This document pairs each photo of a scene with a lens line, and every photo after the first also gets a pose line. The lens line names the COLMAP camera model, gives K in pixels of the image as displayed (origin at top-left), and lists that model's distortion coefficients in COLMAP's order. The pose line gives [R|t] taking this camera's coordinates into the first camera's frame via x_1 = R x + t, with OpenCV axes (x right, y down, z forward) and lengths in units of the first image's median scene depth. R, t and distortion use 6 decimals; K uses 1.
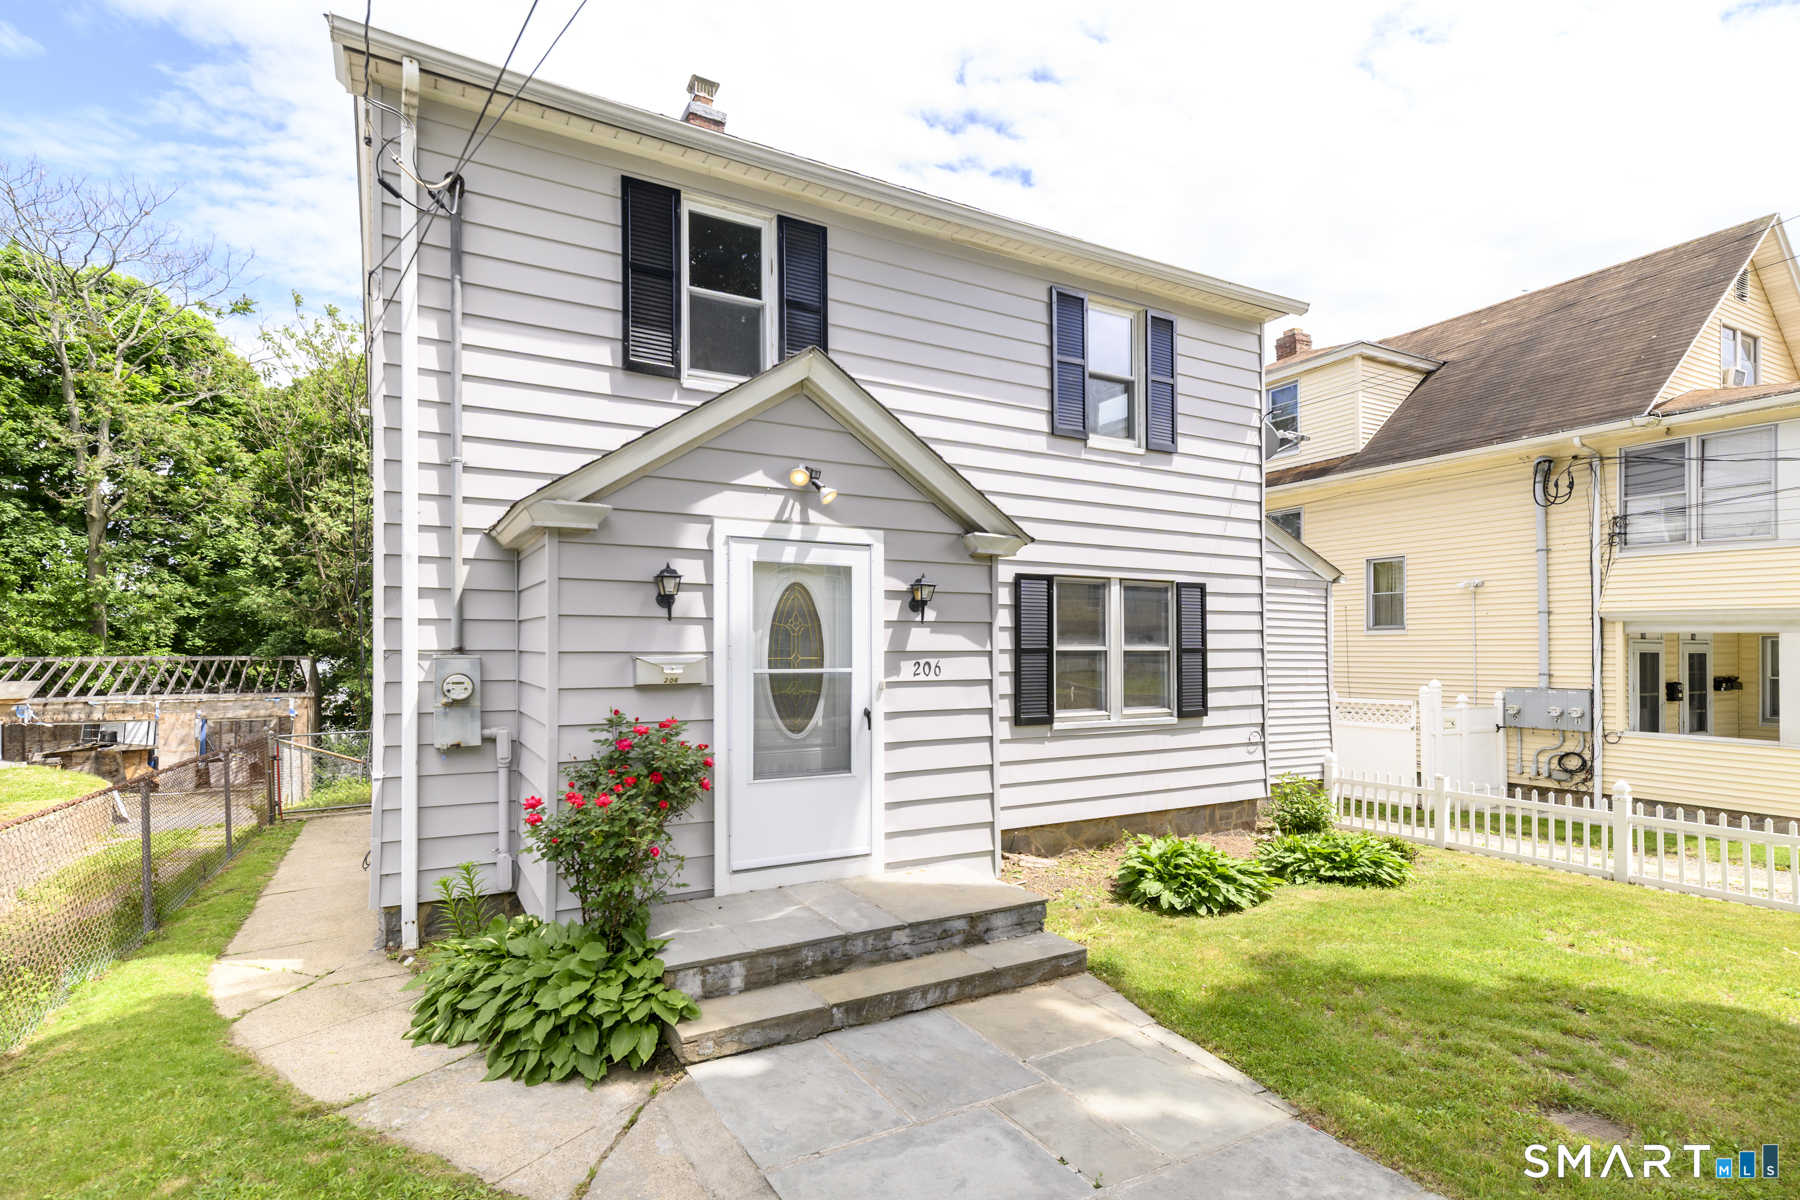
lens RADIAL K [[833.4, 0, 877.3], [0, 833.4, 651.8], [0, 0, 1]] dist [-0.002637, -0.000431]
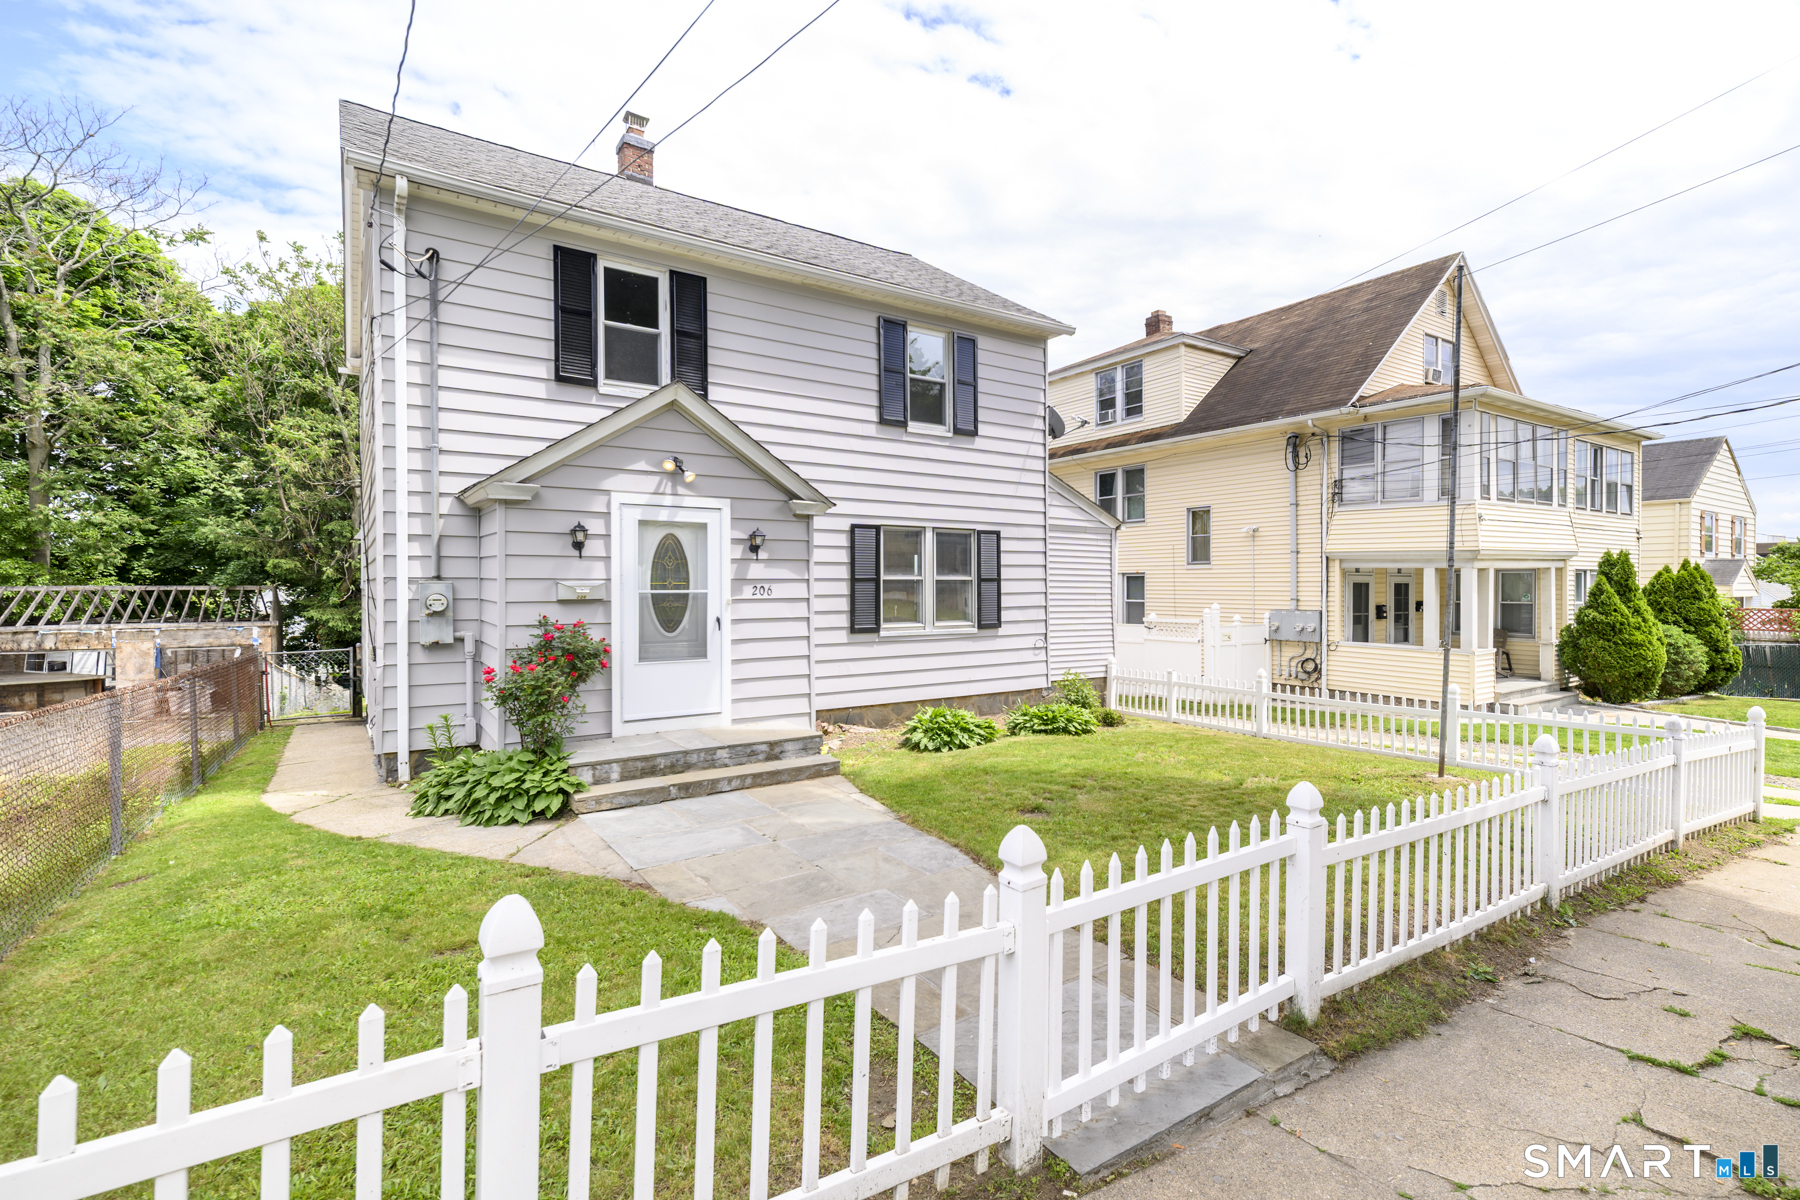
lens RADIAL K [[786.3, 0, 895.3], [0, 786.3, 593.3], [0, 0, 1]] dist [-0.001764, -0.000577]
pose [[0.997218, 0.000814, 0.074541, 0.161424], [-0.001797, 0.999912, 0.013132, 0.004999], [-0.074523, -0.013229, 0.997132, -0.358678]]
